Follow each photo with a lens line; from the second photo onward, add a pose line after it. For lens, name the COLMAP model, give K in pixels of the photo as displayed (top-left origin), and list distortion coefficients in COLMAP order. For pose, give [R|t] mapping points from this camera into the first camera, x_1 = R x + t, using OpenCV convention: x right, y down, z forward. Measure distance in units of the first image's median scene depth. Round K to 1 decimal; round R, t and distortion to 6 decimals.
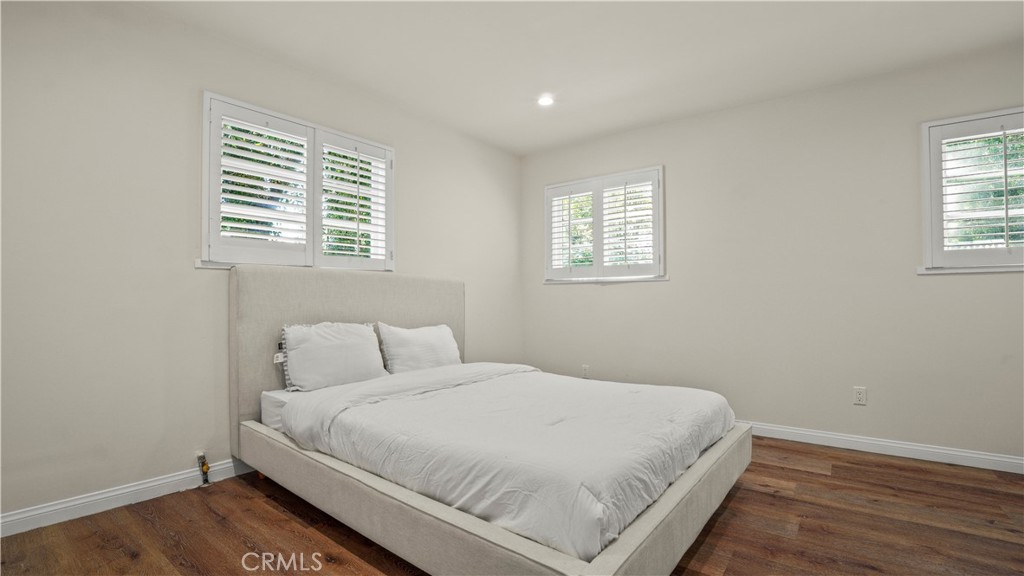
lens RADIAL K [[456.7, 0, 512.0], [0, 456.7, 288.0], [0, 0, 1]] dist [-0.074532, 0.018718]
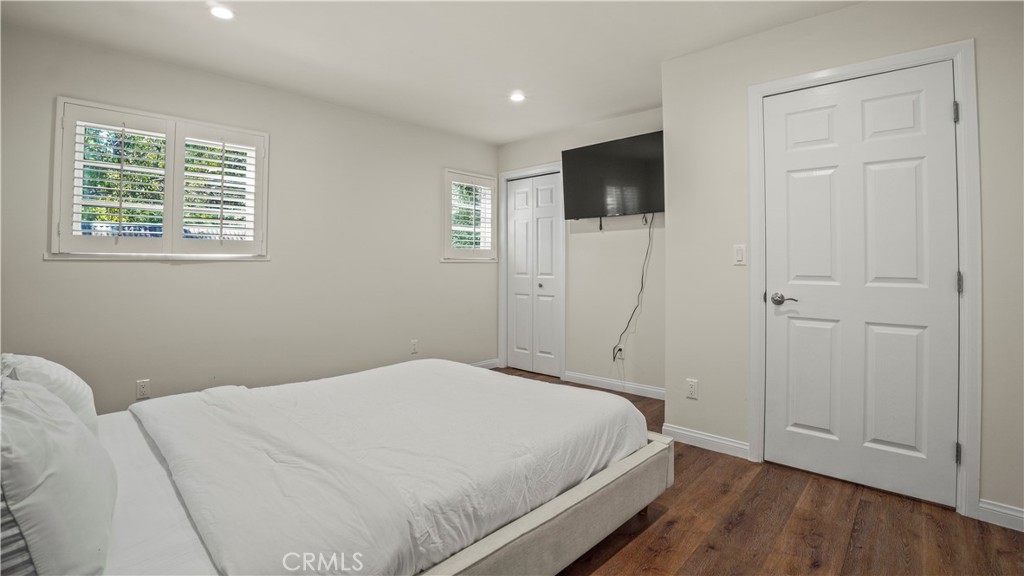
lens RADIAL K [[456.7, 0, 512.0], [0, 456.7, 288.0], [0, 0, 1]] dist [-0.074532, 0.018718]
pose [[0.105210, -0.038701, 0.993697, -0.918534], [-0.018836, 0.998986, 0.040901, -0.015490], [-0.994272, -0.023020, 0.104374, 0.806510]]
